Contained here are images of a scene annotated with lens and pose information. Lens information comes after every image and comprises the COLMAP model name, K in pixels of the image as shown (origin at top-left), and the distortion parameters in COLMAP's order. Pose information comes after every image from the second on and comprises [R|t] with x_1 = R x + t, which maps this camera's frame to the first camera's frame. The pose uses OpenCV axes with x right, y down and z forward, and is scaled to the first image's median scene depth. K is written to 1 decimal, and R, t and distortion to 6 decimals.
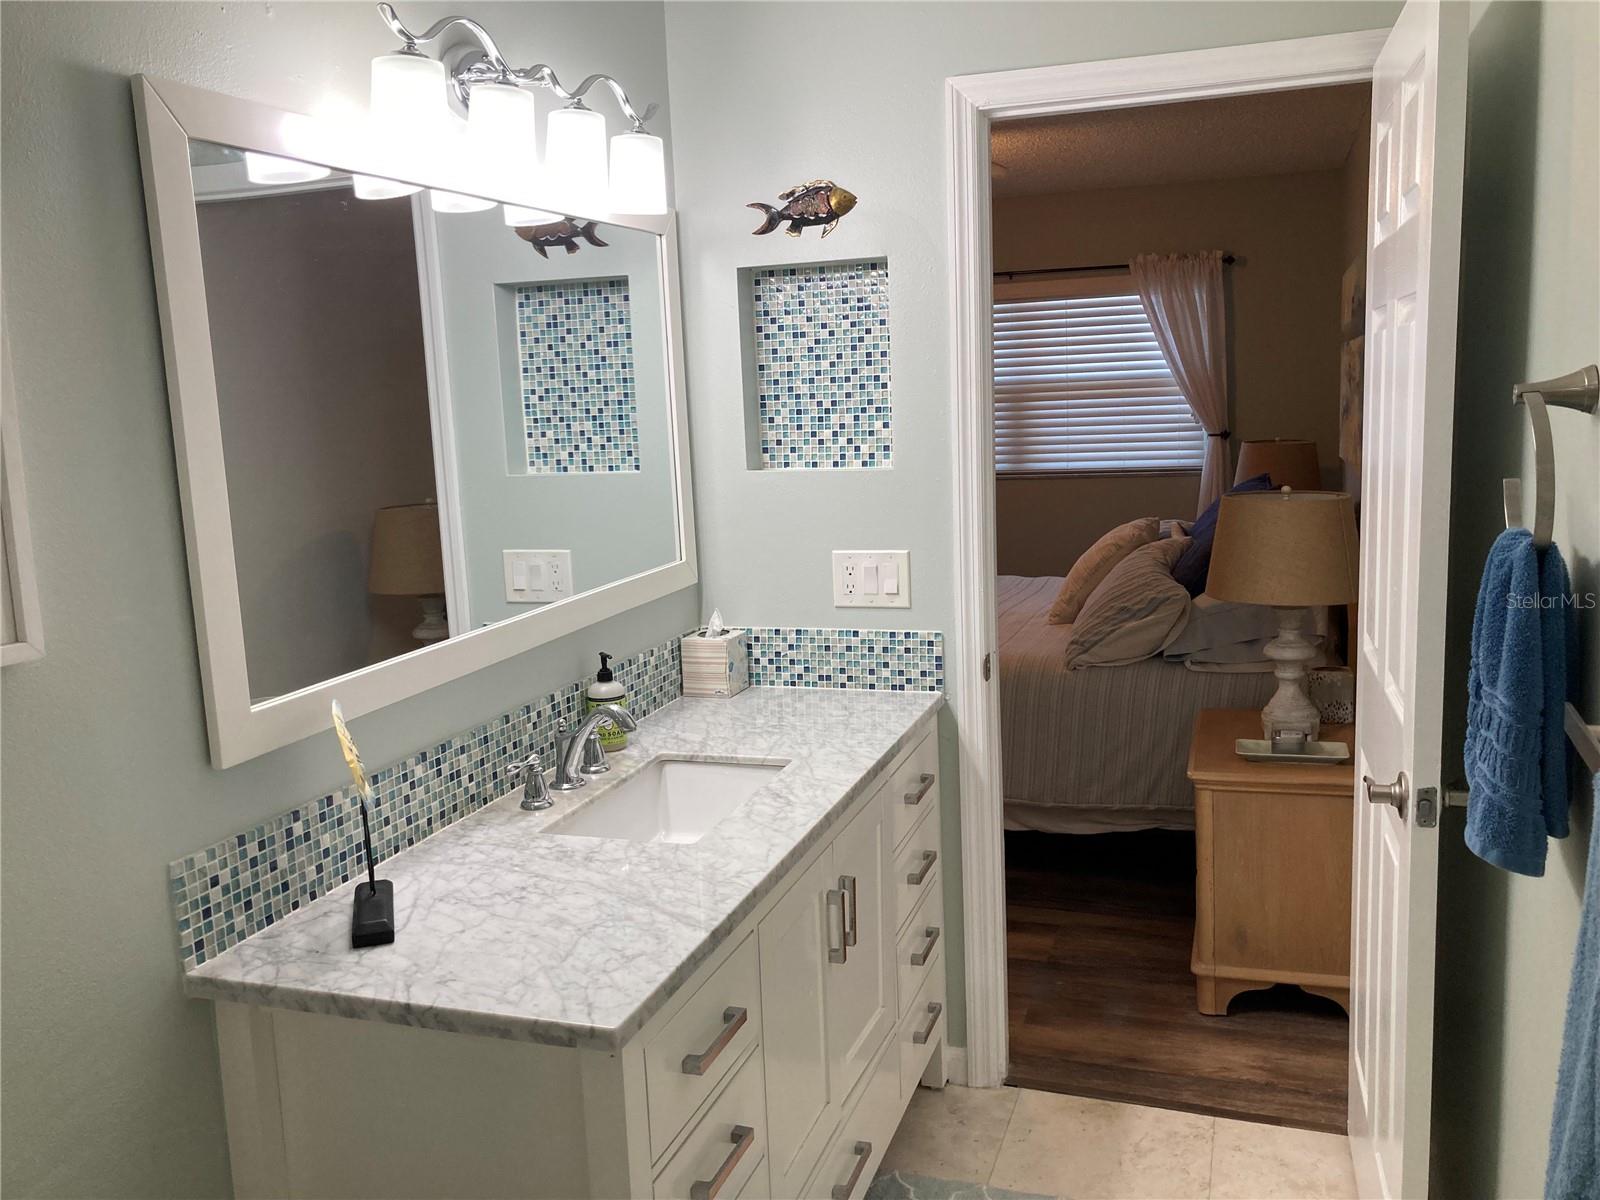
lens RADIAL K [[1314.8, 0, 811.2], [0, 1314.8, 597.1], [0, 0, 1]] dist [0.045864, -0.061205]
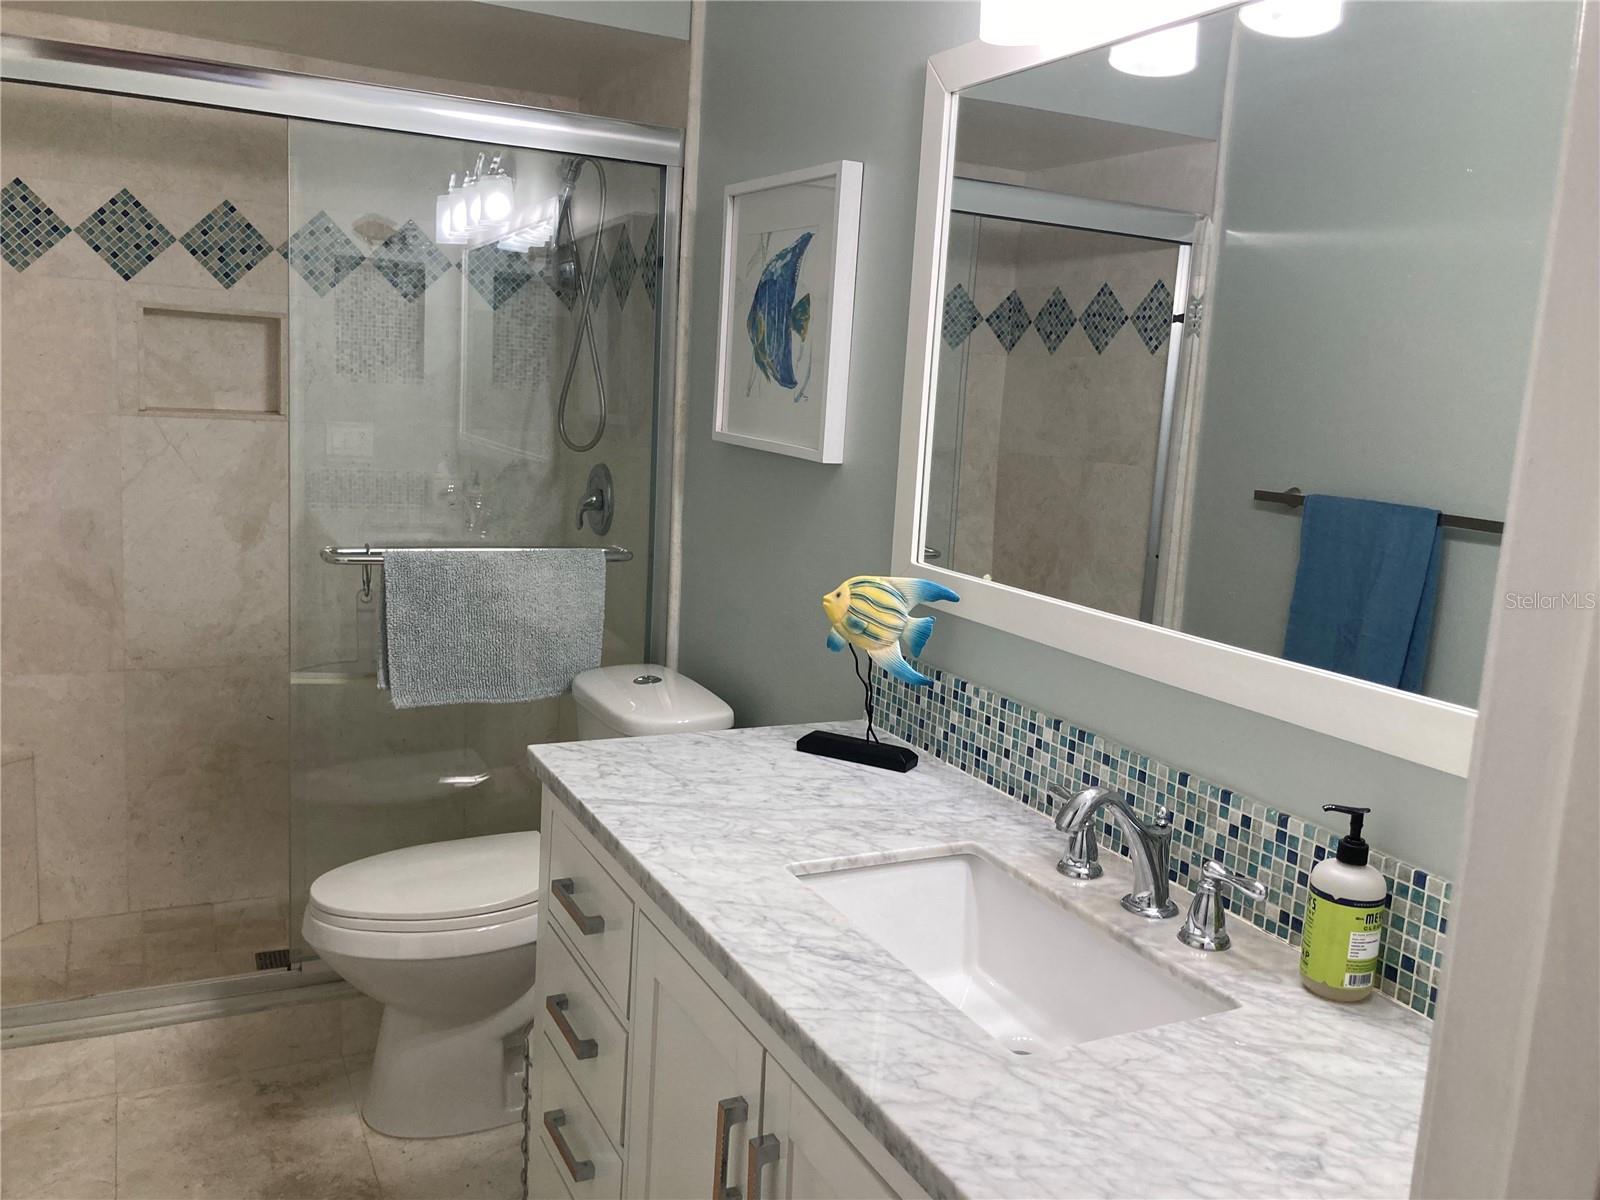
lens RADIAL K [[1314.8, 0, 813.2], [0, 1314.8, 587.6], [0, 0, 1]] dist [0.045864, -0.061205]
pose [[-0.702949, 0.106545, -0.703215, 0.454153], [-0.143334, 0.947209, 0.286792, -0.206056], [0.696648, 0.302395, -0.650569, 1.555998]]
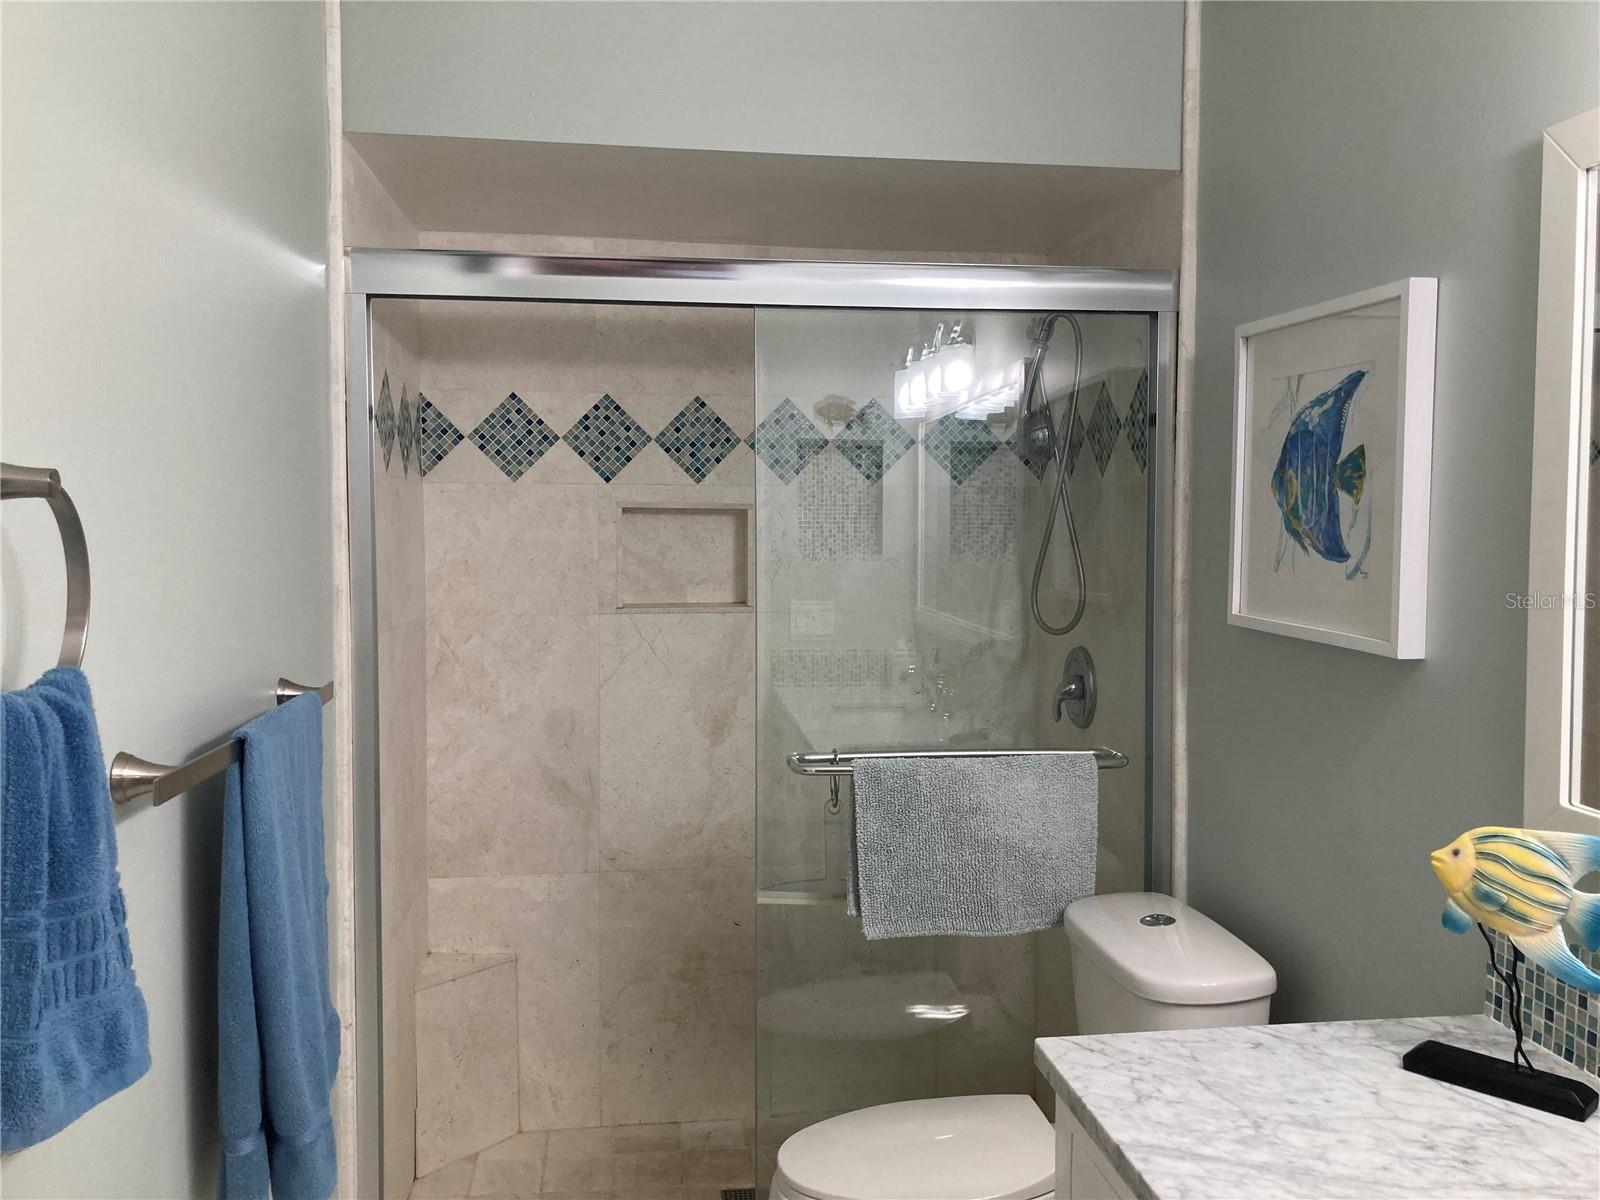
lens RADIAL K [[1314.8, 0, 810.4], [0, 1314.8, 593.1], [0, 0, 1]] dist [0.045864, -0.061205]
pose [[-0.894599, 0.061419, -0.442629, 0.365979], [-0.037934, 0.976497, 0.212166, -0.197857], [0.445257, 0.206594, -0.871243, 1.356153]]
